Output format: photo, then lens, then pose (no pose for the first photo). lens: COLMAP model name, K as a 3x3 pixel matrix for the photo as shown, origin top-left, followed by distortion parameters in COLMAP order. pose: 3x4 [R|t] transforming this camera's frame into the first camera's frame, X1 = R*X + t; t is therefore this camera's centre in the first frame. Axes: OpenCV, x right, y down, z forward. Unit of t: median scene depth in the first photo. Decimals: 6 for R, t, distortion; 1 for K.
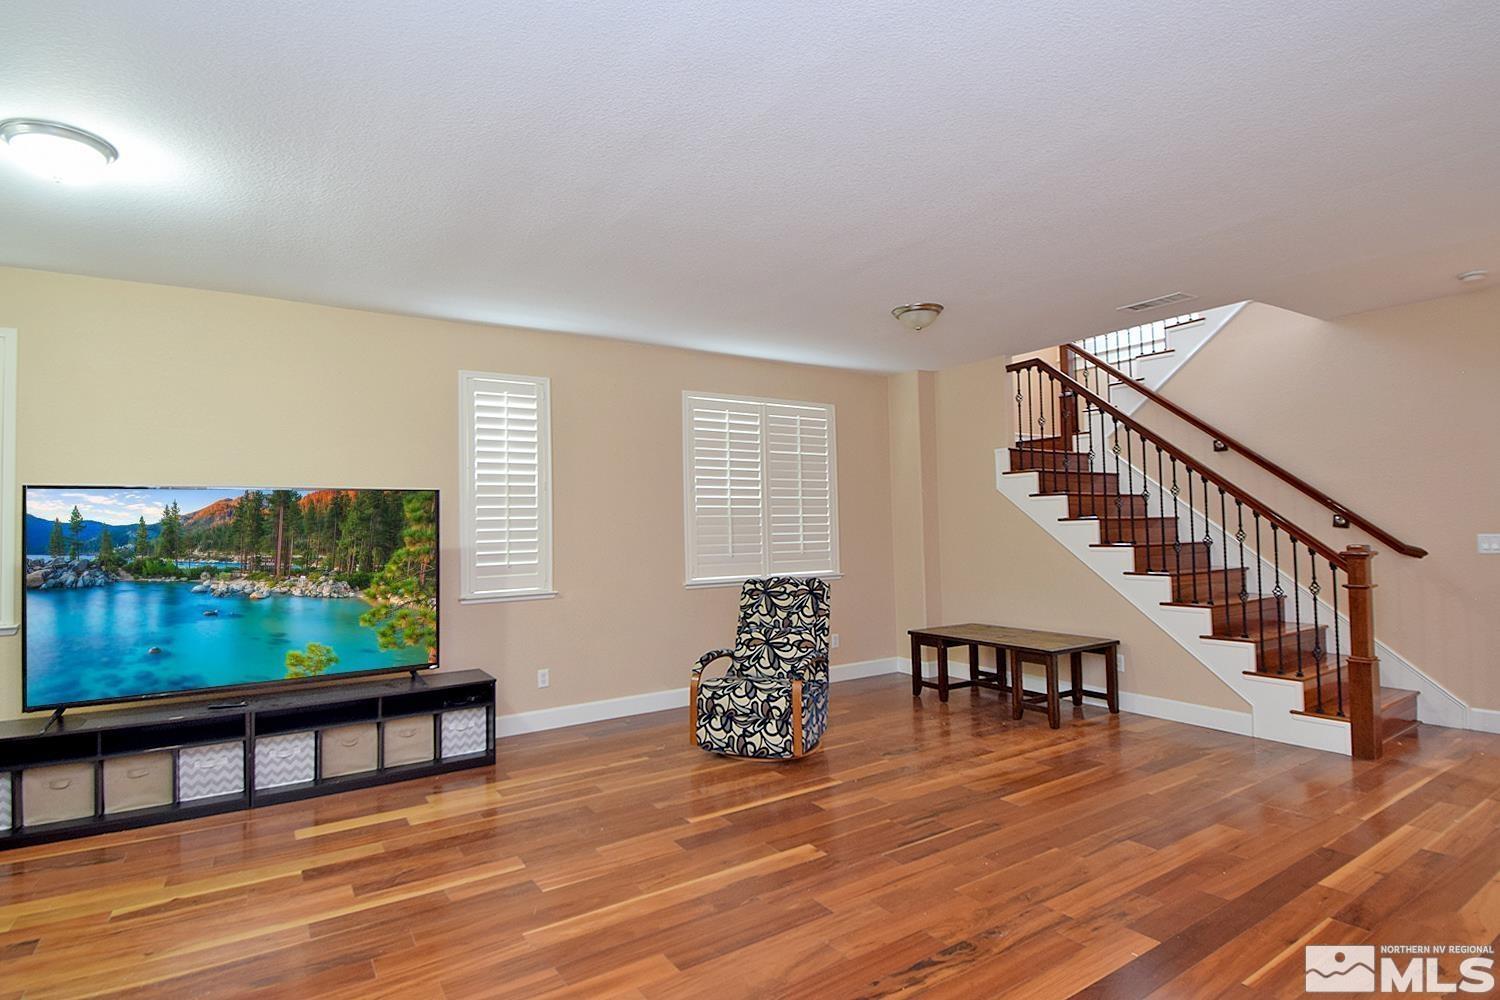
lens RADIAL K [[691.5, 0, 759.8], [0, 691.5, 499.0], [0, 0, 1]] dist [0.002564, 0.000467]
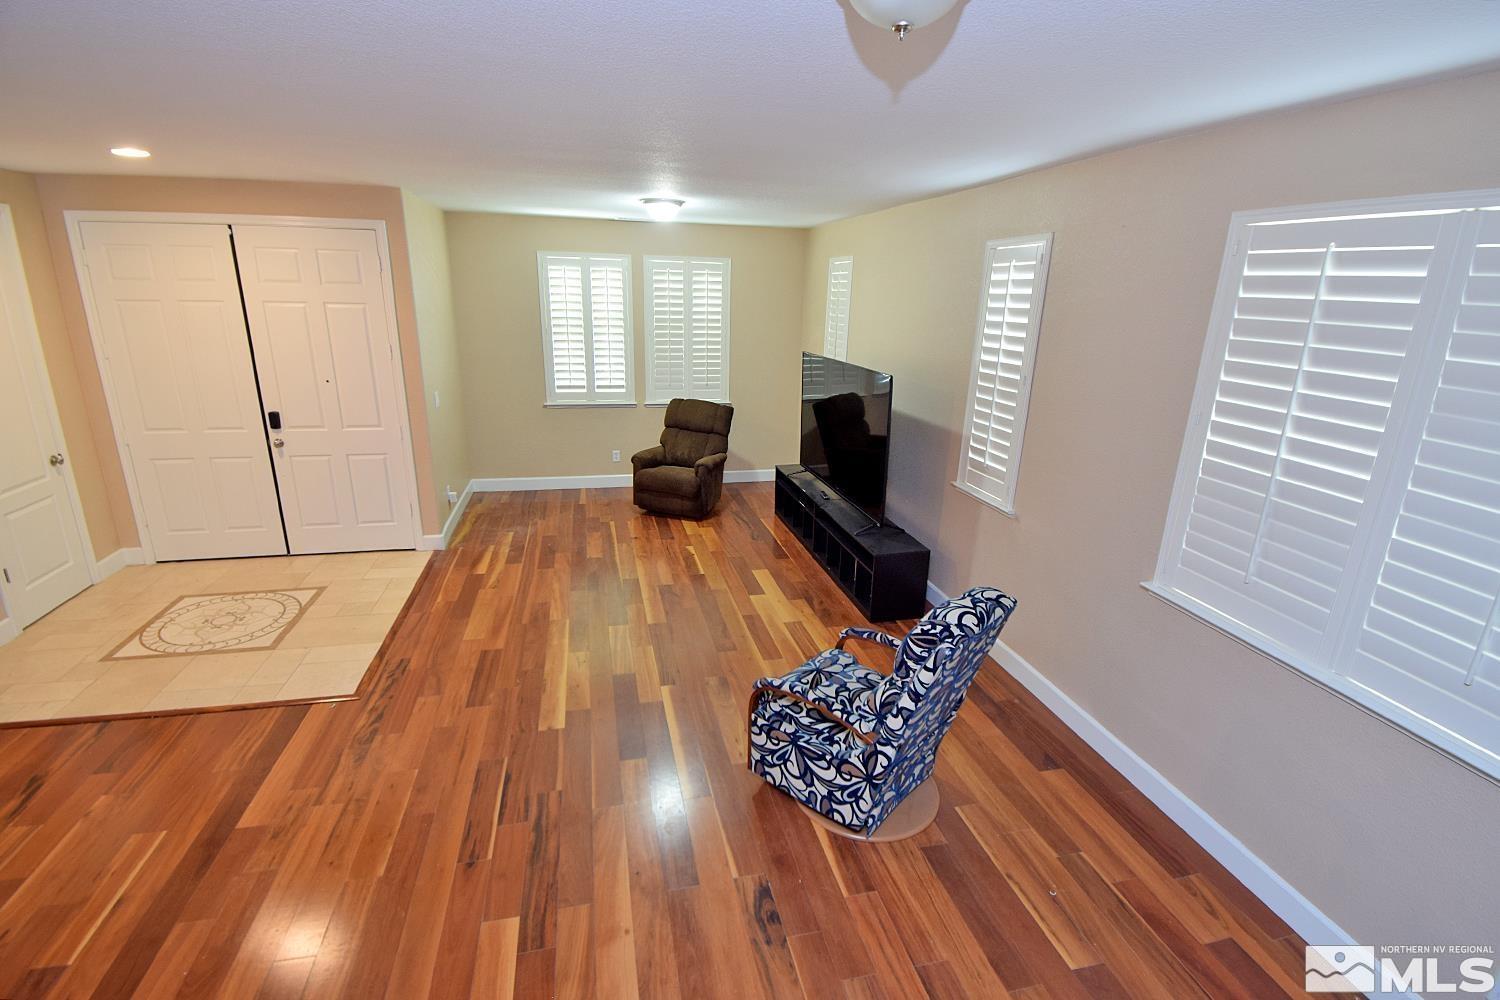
lens RADIAL K [[691.5, 0, 759.8], [0, 691.5, 499.0], [0, 0, 1]] dist [0.002564, 0.000467]
pose [[-0.309410, 0.285079, -0.907191, 0.945465], [0.002932, 0.954287, 0.298879, -0.222947], [0.950924, 0.089816, -0.296102, 1.678446]]
